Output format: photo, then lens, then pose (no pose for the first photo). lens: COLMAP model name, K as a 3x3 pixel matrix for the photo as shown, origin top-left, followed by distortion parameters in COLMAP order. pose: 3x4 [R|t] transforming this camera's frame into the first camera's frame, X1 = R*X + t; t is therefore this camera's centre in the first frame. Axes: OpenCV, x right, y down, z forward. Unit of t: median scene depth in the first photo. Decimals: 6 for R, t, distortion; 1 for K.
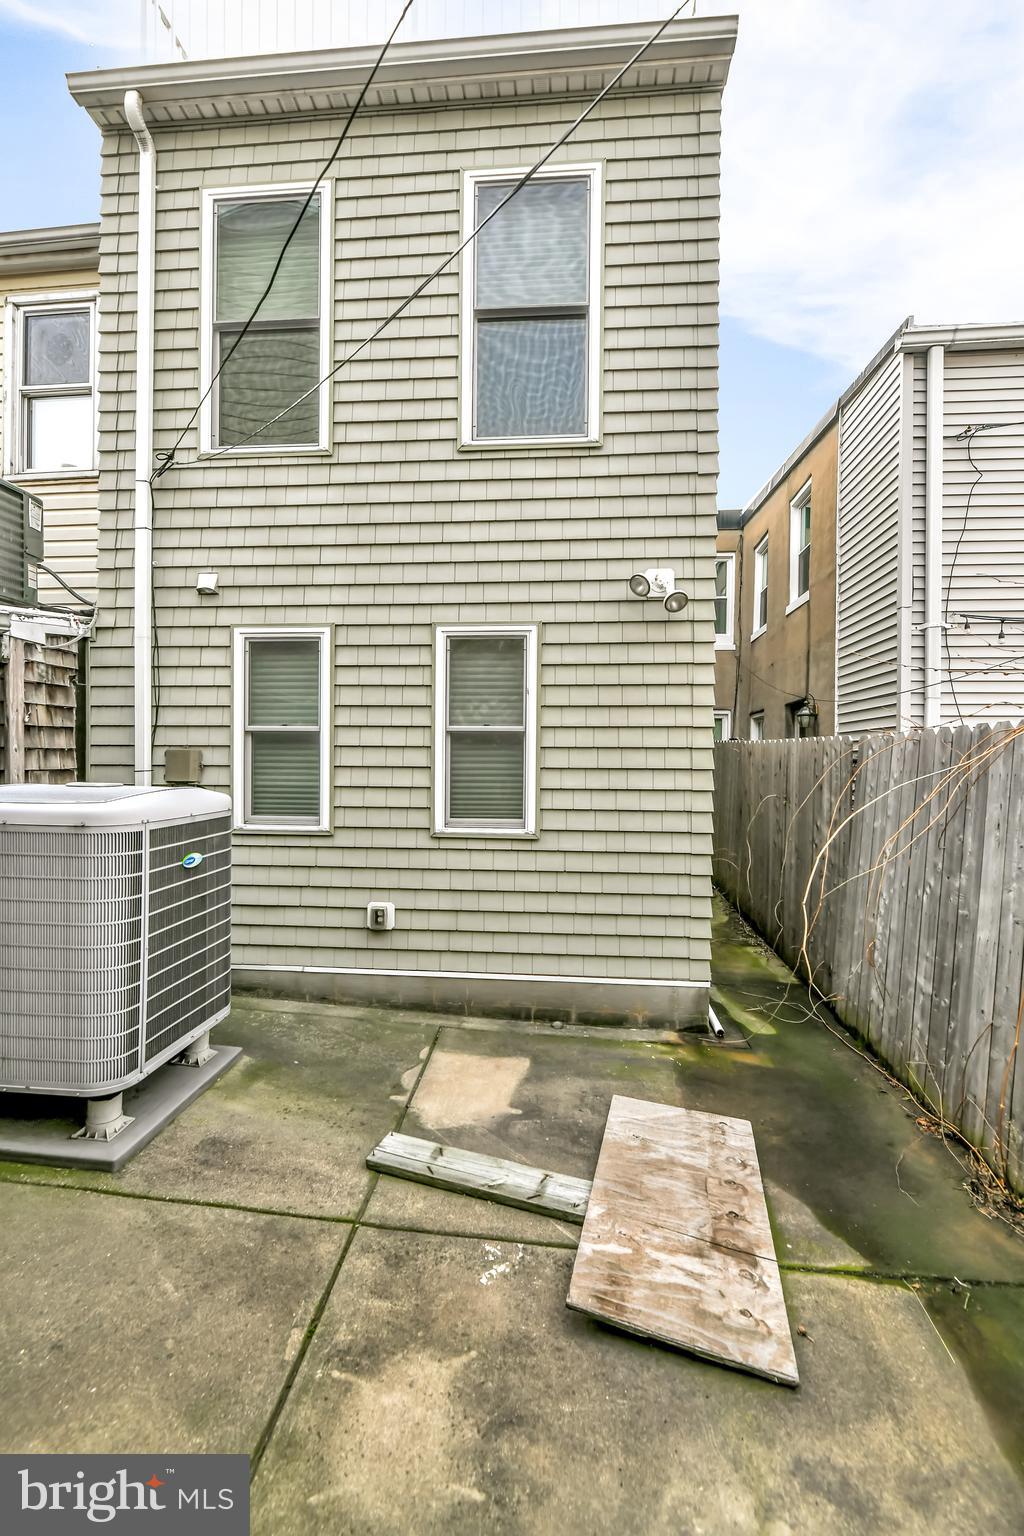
lens RADIAL K [[632.0, 0, 506.7], [0, 632.0, 767.2], [0, 0, 1]] dist [0.000410, -0.001309]
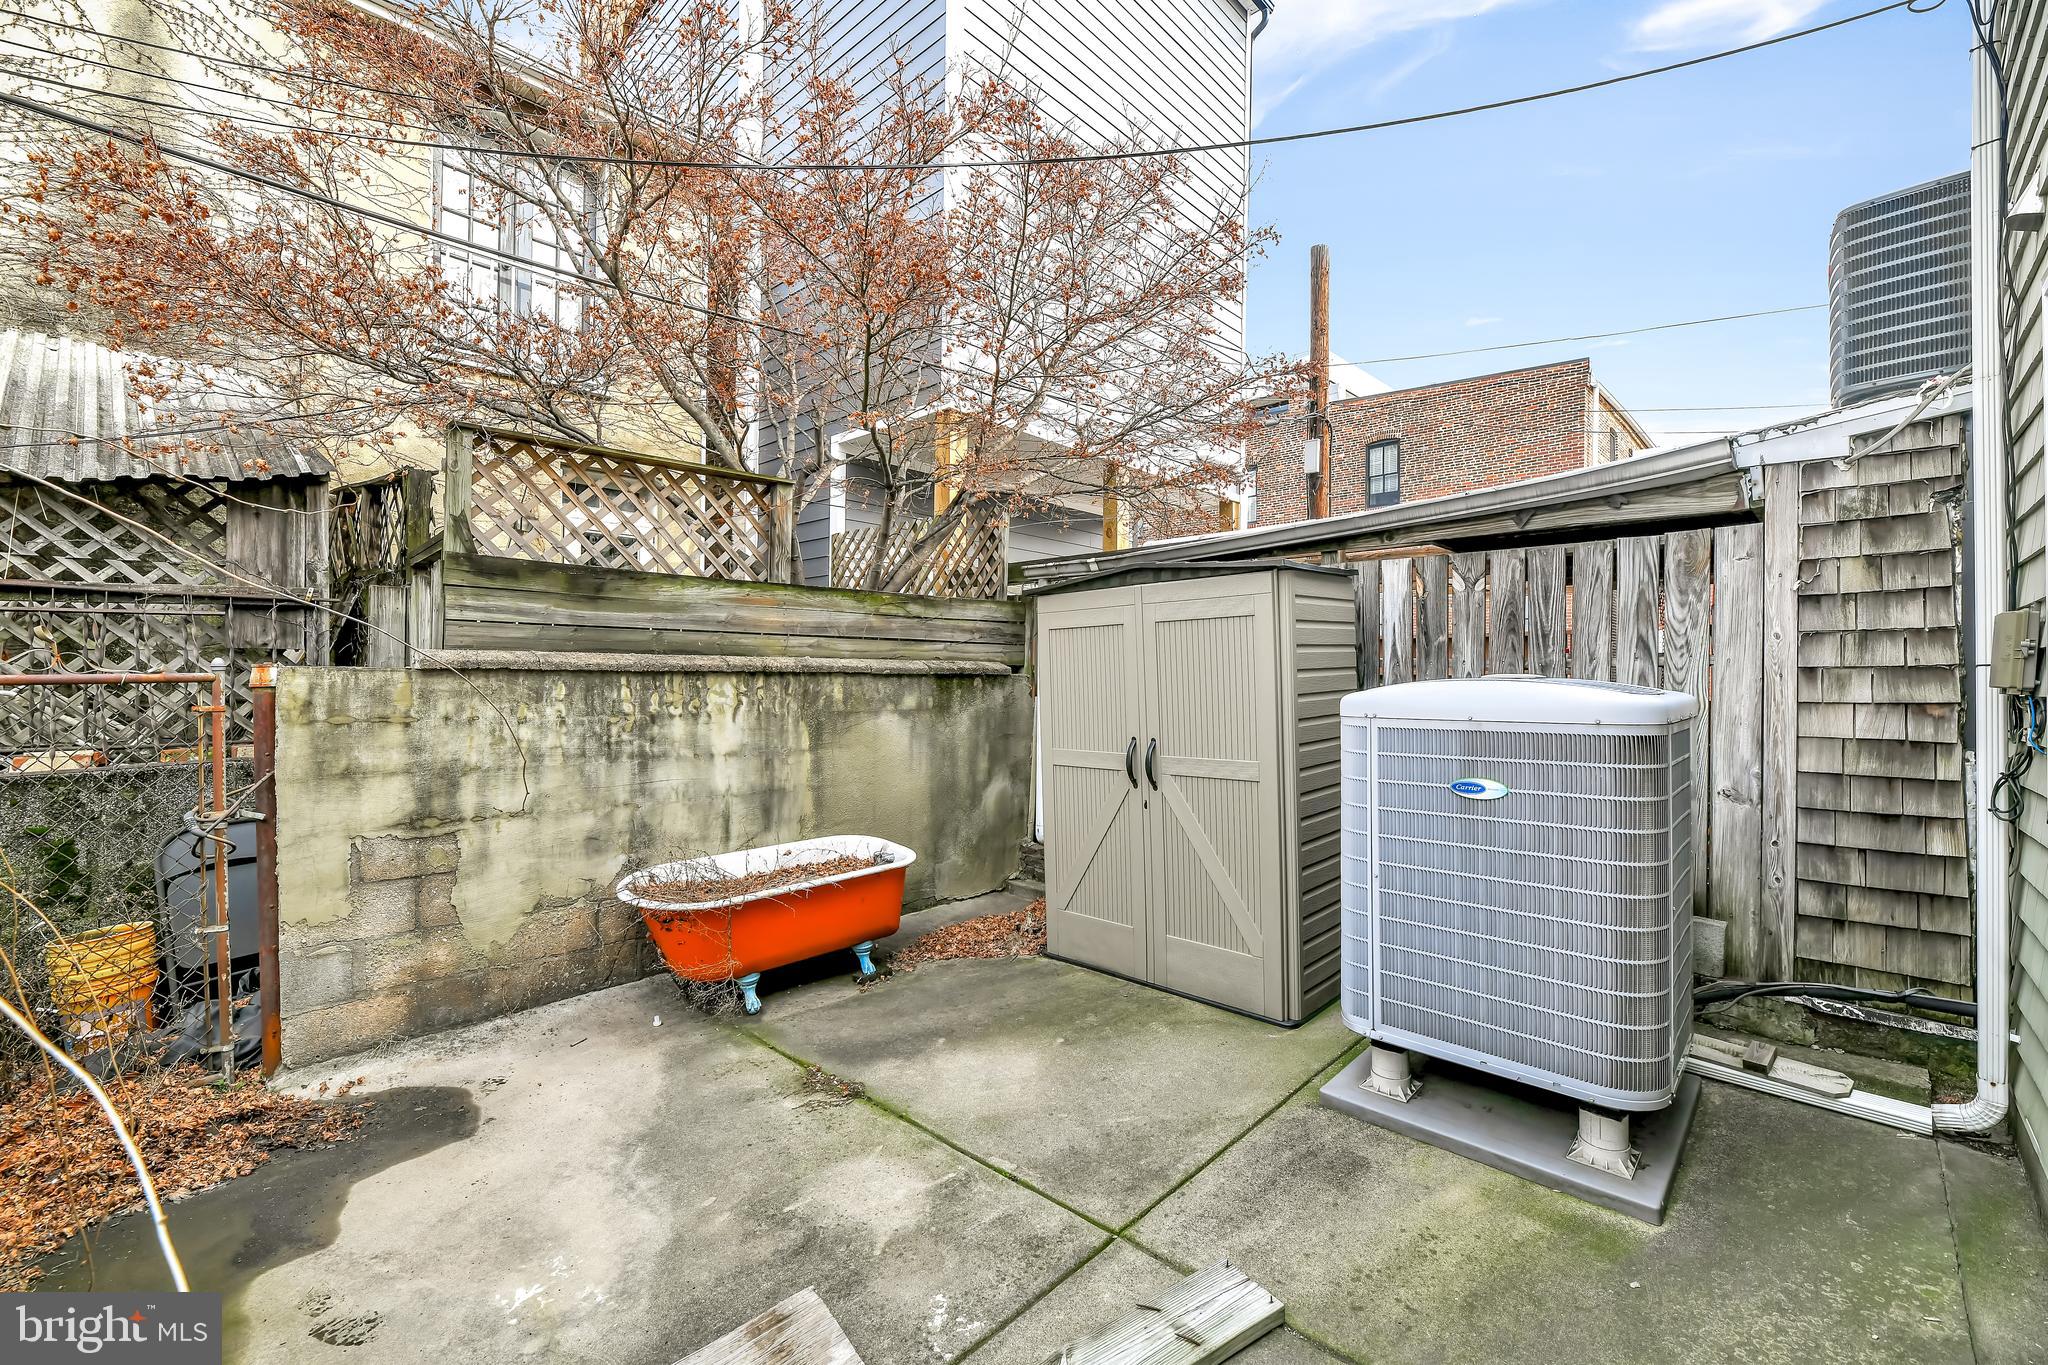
lens RADIAL K [[842.6, 0, 1013.7], [0, 842.6, 679.5], [0, 0, 1]] dist [0.000410, -0.001309]
pose [[-0.624188, -0.010821, -0.781199, 0.463318], [-0.019545, 0.999807, 0.001767, 0.037242], [0.781029, 0.016372, -0.624280, 1.099650]]
